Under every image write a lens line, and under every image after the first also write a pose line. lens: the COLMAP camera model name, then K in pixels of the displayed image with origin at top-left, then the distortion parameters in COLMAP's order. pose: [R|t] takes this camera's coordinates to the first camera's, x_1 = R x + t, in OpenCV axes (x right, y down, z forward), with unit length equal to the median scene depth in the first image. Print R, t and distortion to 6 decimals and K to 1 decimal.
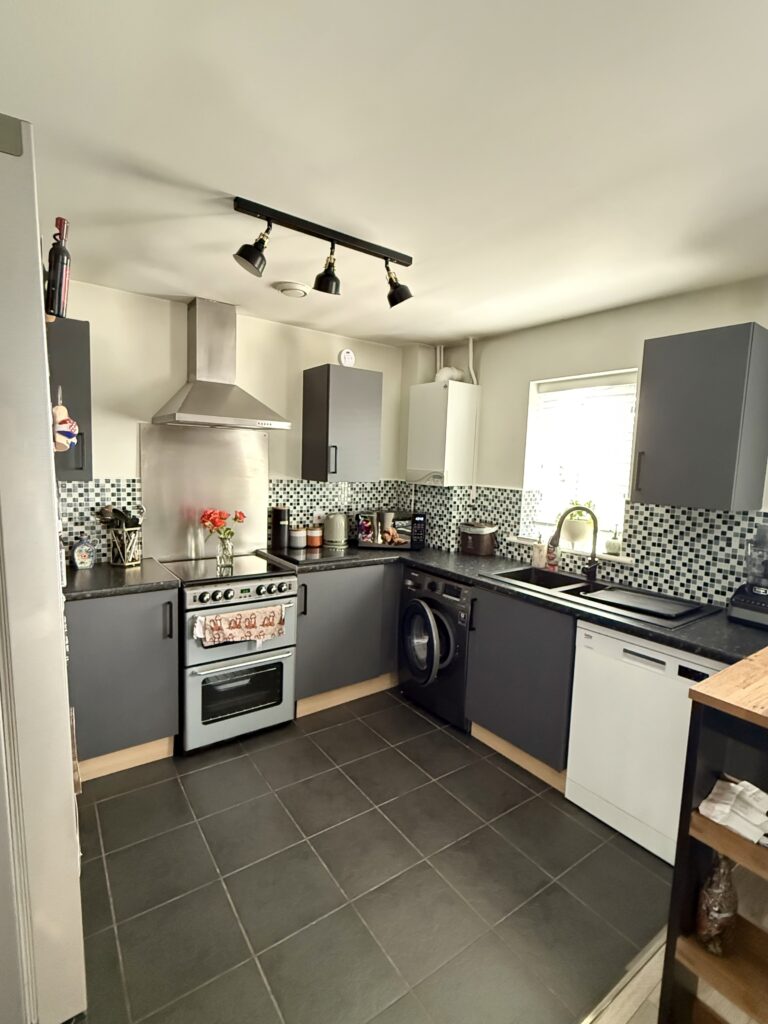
lens RADIAL K [[494.5, 0, 384.2], [0, 494.5, 513.3], [0, 0, 1]] dist [-0.000418, -0.000392]
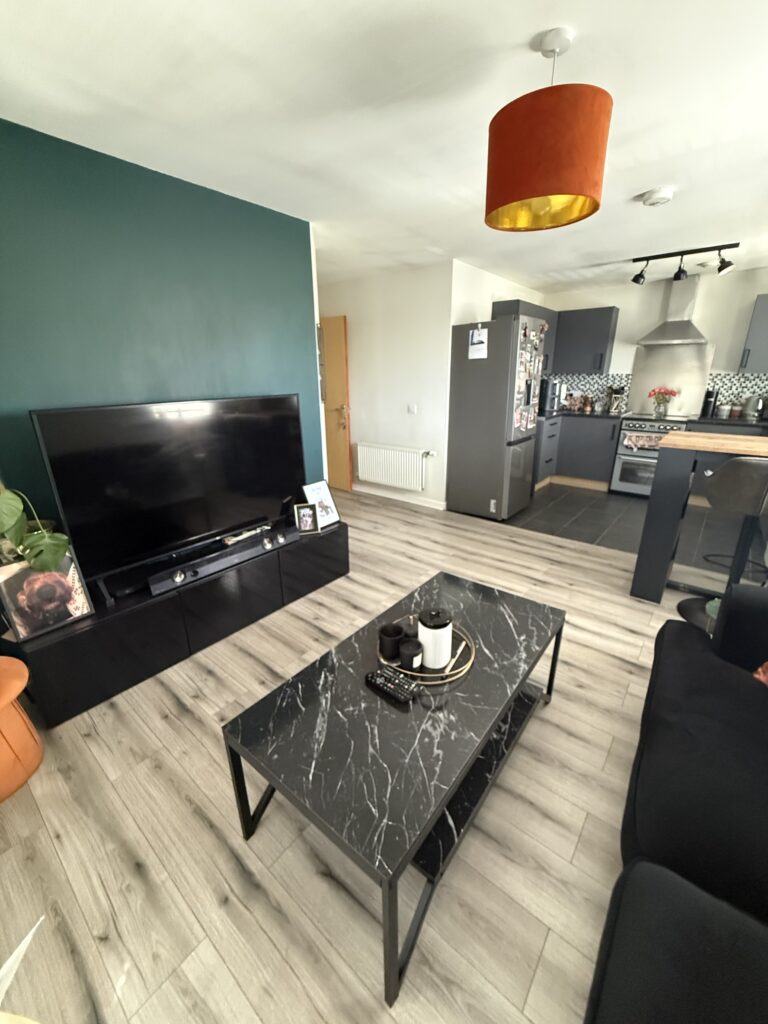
lens RADIAL K [[407.9, 0, 390.0], [0, 407.9, 509.9], [0, 0, 1]] dist [0.002392, -0.000360]
pose [[0.258671, 0.275507, -0.925843, 1.036185], [-0.087382, 0.961208, 0.261617, 0.126464], [0.962005, 0.013230, 0.272712, -0.501701]]
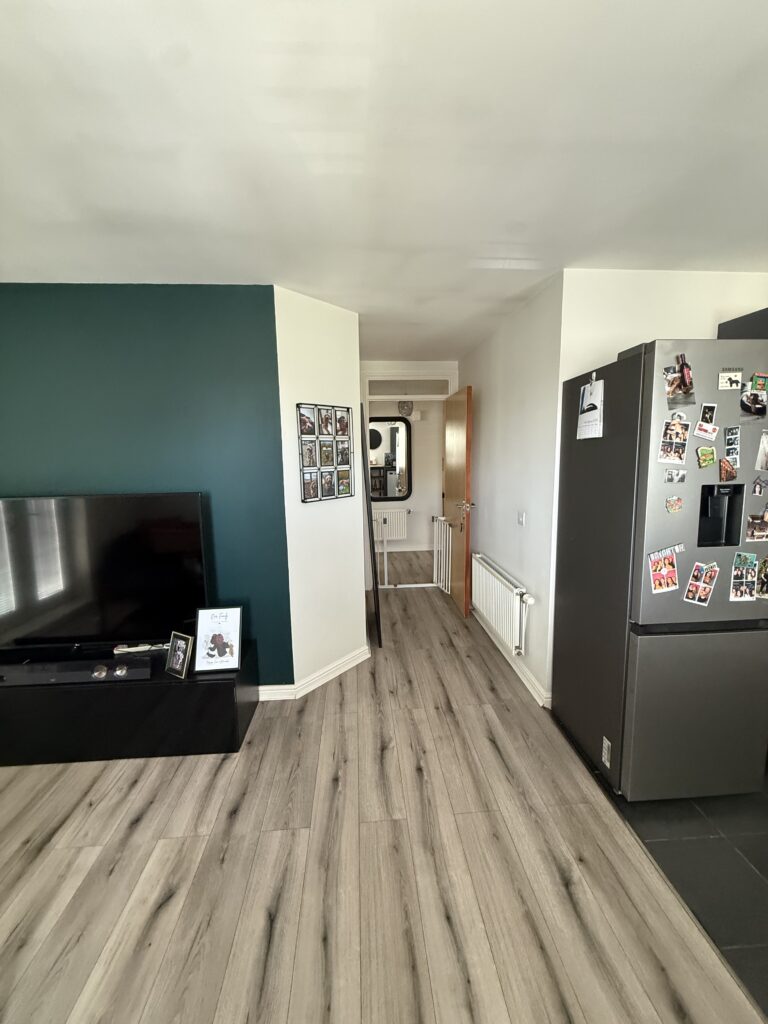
lens RADIAL K [[407.9, 0, 387.9], [0, 407.9, 509.0], [0, 0, 1]] dist [0.002392, -0.000360]
pose [[-0.530314, 0.091838, -0.842812, 0.498935], [-0.095892, 0.981239, 0.167259, 0.011296], [0.842361, 0.169519, -0.511558, 0.194170]]
